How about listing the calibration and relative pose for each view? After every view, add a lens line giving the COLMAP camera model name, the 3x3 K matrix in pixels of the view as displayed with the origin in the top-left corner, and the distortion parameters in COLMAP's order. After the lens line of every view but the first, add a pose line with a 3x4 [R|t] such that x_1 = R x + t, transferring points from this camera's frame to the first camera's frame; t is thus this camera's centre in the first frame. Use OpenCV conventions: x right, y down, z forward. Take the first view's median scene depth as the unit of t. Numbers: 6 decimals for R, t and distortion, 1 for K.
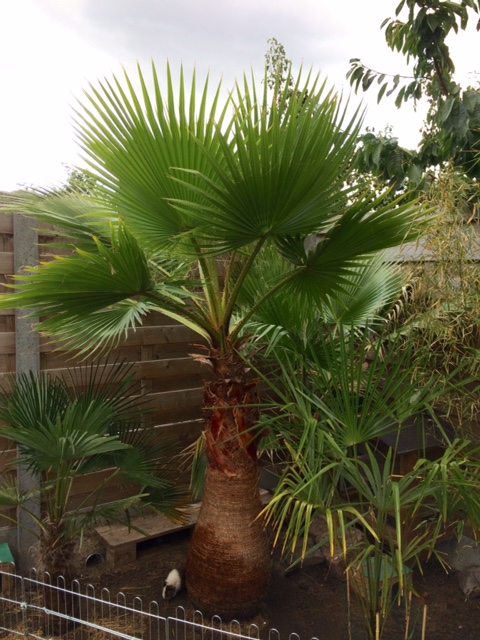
lens RADIAL K [[545.6, 0, 240.0], [0, 545.6, 320.0], [0, 0, 1]] dist [0.065119, -0.105857]
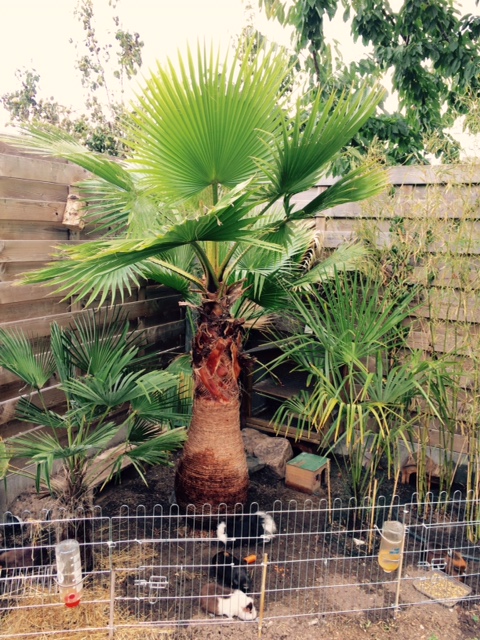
lens RADIAL K [[545.6, 0, 240.0], [0, 545.6, 320.0], [0, 0, 1]] dist [0.065119, -0.105857]
pose [[0.887044, -0.064488, 0.457158, -0.502172], [0.025228, 0.995488, 0.091476, 0.006131], [-0.460994, -0.069610, 0.884669, -0.012976]]
